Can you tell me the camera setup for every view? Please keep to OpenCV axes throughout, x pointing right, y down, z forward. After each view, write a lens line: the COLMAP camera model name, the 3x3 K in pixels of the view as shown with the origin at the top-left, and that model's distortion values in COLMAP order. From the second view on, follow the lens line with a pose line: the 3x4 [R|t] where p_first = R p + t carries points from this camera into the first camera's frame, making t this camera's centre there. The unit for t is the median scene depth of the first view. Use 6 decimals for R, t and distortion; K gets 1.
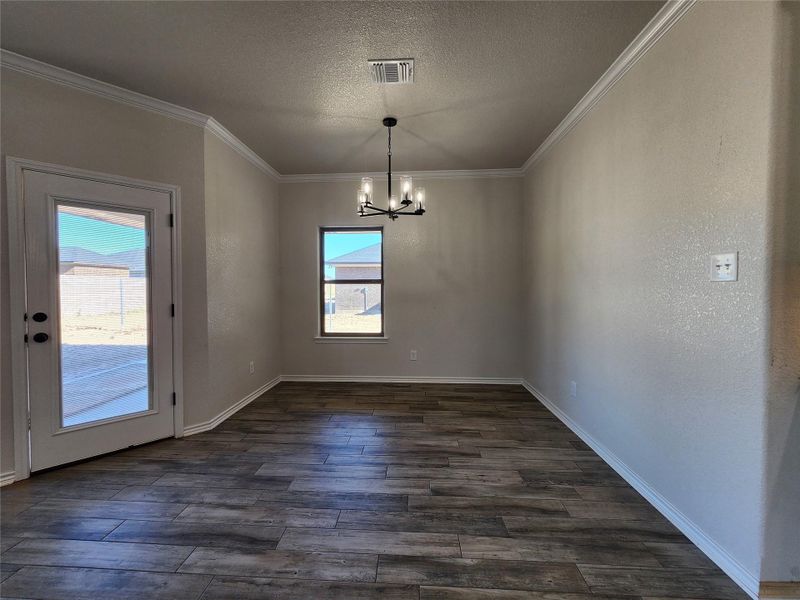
lens RADIAL K [[327.3, 0, 397.5], [0, 327.3, 298.3], [0, 0, 1]] dist [-0.001490, 0.000944]
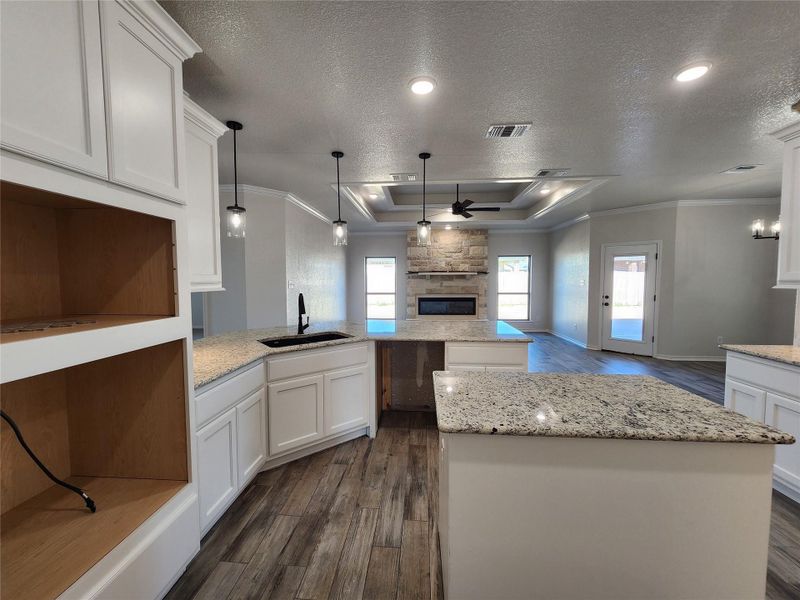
lens RADIAL K [[327.3, 0, 393.7], [0, 327.3, 296.1], [0, 0, 1]] dist [-0.001490, 0.000944]
pose [[-0.035875, 0.047738, -0.998215, 1.445516], [-0.029284, 0.998379, 0.048798, -0.028909], [0.998927, 0.030982, -0.034419, -0.608616]]
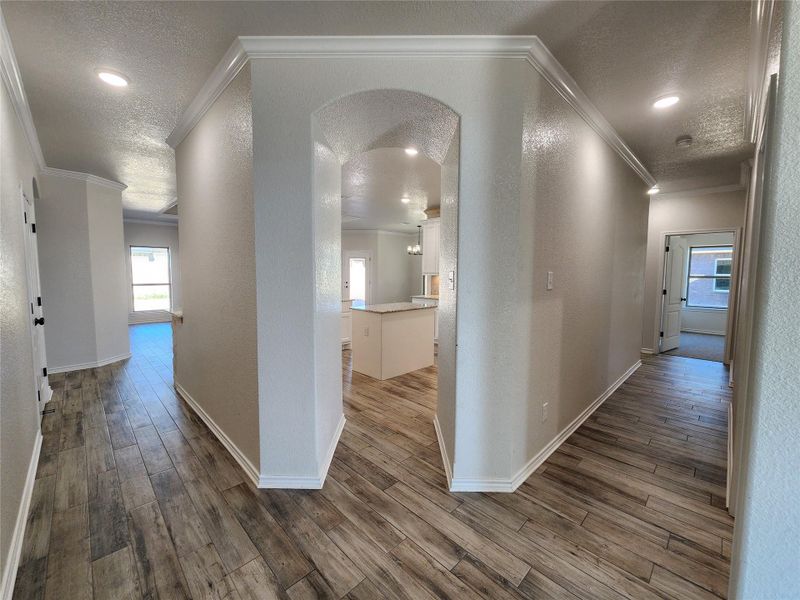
lens RADIAL K [[327.3, 0, 397.7], [0, 327.3, 296.3], [0, 0, 1]] dist [-0.001490, 0.000944]
pose [[0.738480, 0.053289, -0.672166, 2.076744], [-0.026618, 0.998399, 0.049909, 0.001851], [0.673750, -0.018965, 0.738716, -1.578437]]
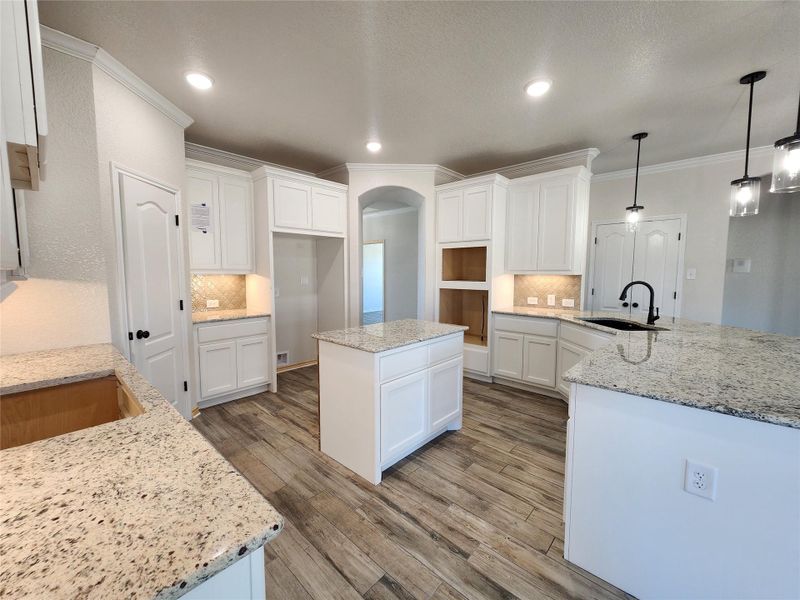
lens RADIAL K [[327.3, 0, 394.3], [0, 327.3, 300.7], [0, 0, 1]] dist [-0.001490, 0.000944]
pose [[-0.765435, -0.060374, 0.640674, 0.373637], [0.022517, 0.992467, 0.120427, -0.054077], [-0.643119, 0.106605, -0.758310, 0.318848]]
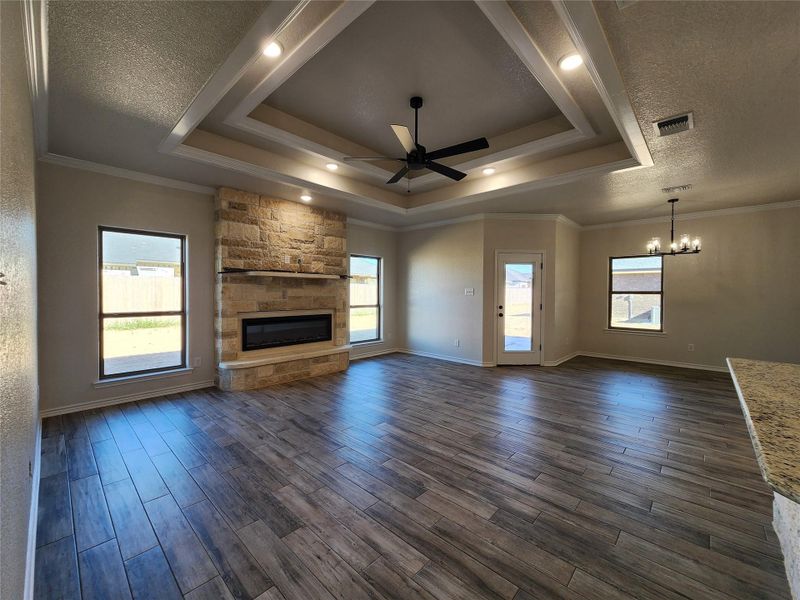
lens RADIAL K [[327.3, 0, 394.4], [0, 327.3, 297.2], [0, 0, 1]] dist [-0.001490, 0.000944]
pose [[0.761623, 0.011666, -0.647915, -0.018779], [-0.025631, 0.999598, -0.012131, 0.023092], [0.647513, 0.025846, 0.761616, -1.237960]]
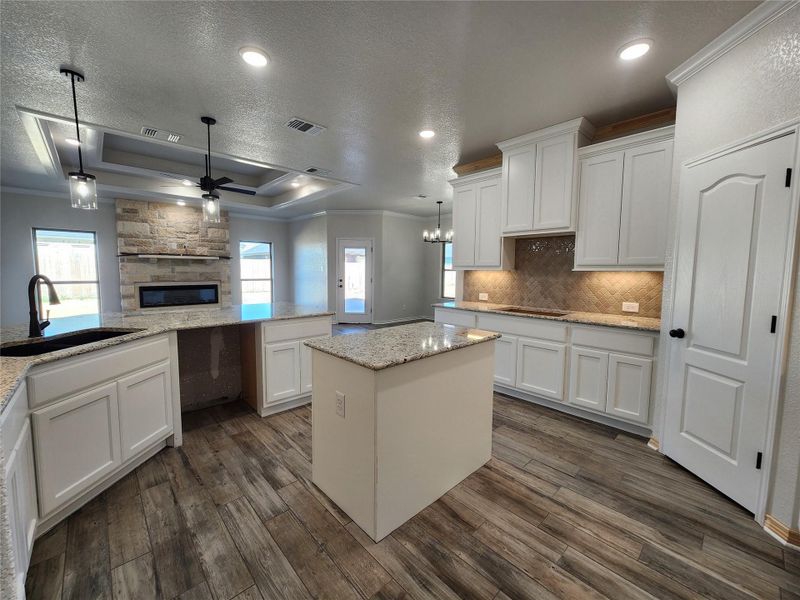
lens RADIAL K [[327.3, 0, 396.0], [0, 327.3, 296.2], [0, 0, 1]] dist [-0.001490, 0.000944]
pose [[0.718550, 0.061878, -0.692717, 1.432761], [-0.030851, 0.997890, 0.057137, 0.003929], [0.694791, -0.019685, 0.718942, -0.908086]]
